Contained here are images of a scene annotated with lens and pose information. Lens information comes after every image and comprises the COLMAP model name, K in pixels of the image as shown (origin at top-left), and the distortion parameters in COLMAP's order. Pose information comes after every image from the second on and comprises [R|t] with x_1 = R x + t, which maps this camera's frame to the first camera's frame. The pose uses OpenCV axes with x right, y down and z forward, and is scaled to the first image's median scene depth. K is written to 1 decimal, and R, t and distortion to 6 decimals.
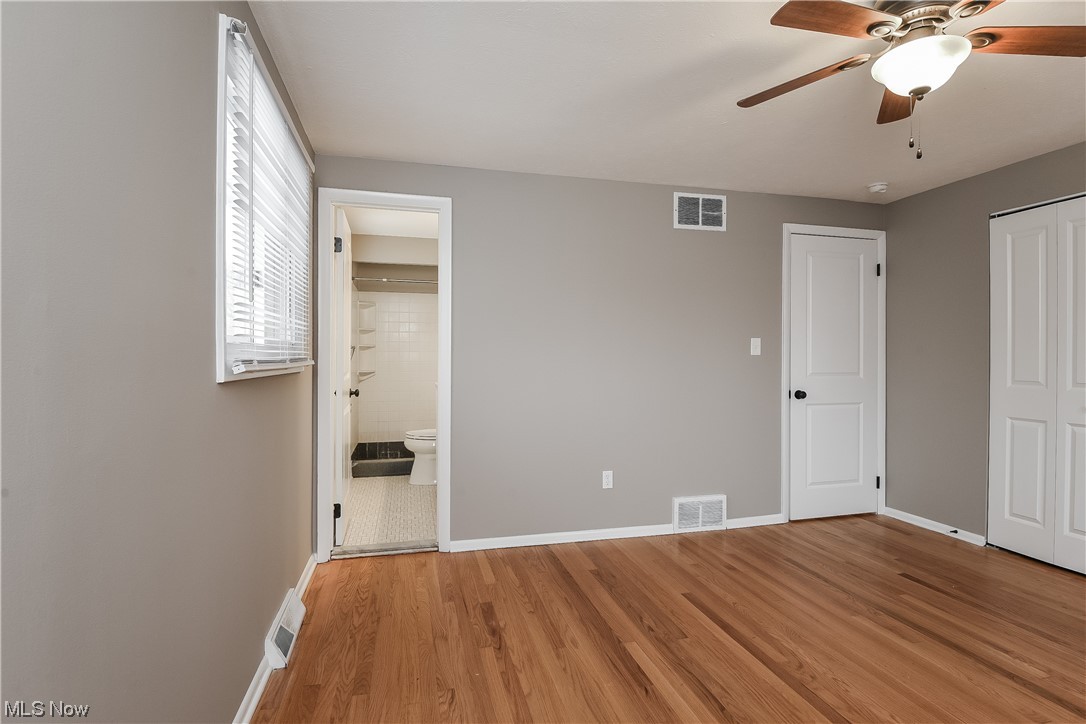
lens RADIAL K [[538.8, 0, 543.0], [0, 538.8, 362.0], [0, 0, 1]] dist [-0.043906, -0.000111]
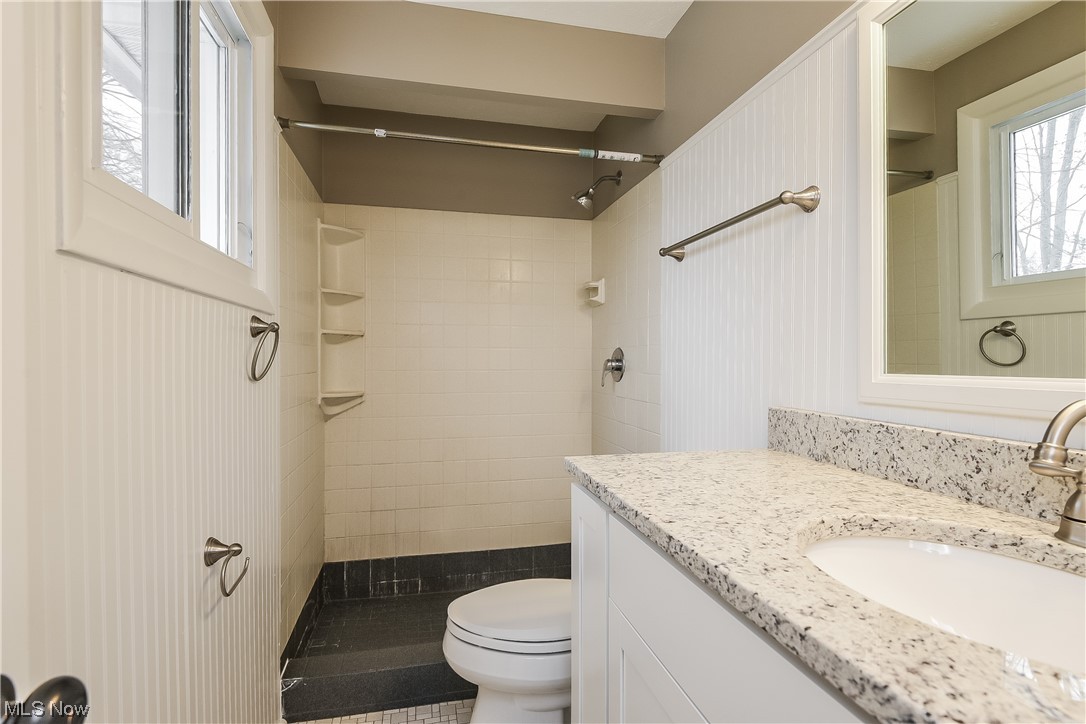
lens RADIAL K [[538.8, 0, 543.0], [0, 538.8, 362.0], [0, 0, 1]] dist [-0.043906, -0.000111]
pose [[0.999657, -0.000996, -0.026155, -0.162749], [0.001030, 0.999999, 0.001280, -0.007830], [0.026153, -0.001307, 0.999657, 0.590737]]
